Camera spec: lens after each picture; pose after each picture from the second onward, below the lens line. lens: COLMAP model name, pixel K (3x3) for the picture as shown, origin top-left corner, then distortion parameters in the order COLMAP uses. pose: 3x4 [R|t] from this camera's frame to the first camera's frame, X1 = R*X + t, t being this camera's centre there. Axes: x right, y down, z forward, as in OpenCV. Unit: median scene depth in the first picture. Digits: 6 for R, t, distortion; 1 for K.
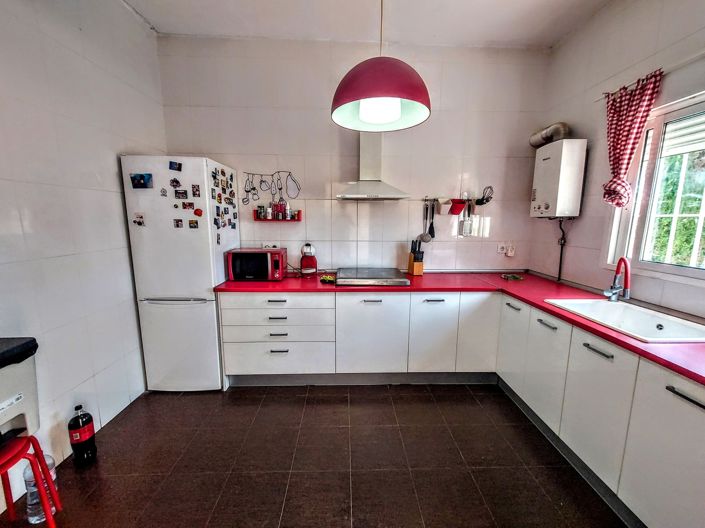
lens RADIAL K [[278.4, 0, 350.8], [0, 278.4, 262.4], [0, 0, 1]] dist [0.010339, -0.000465]
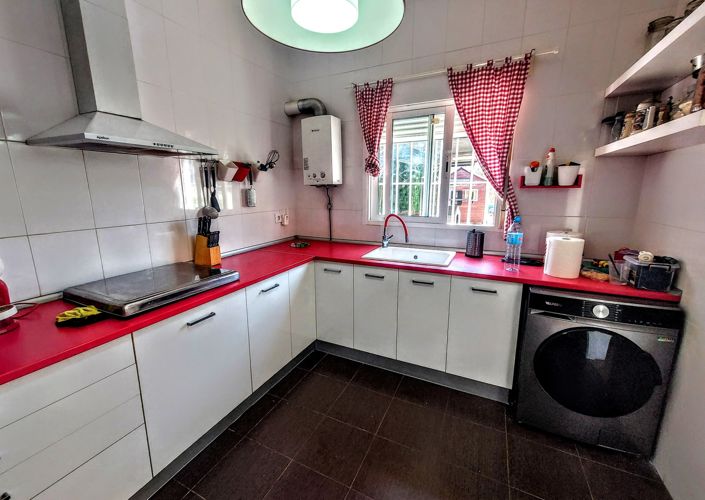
lens RADIAL K [[287.6, 0, 350.4], [0, 287.6, 247.8], [0, 0, 1]] dist [0.006874, -0.000996]
pose [[0.468393, -0.182229, 0.864523, -0.261876], [0.144909, 0.981093, 0.128289, -0.046808], [-0.871556, 0.065187, 0.485944, 0.355058]]
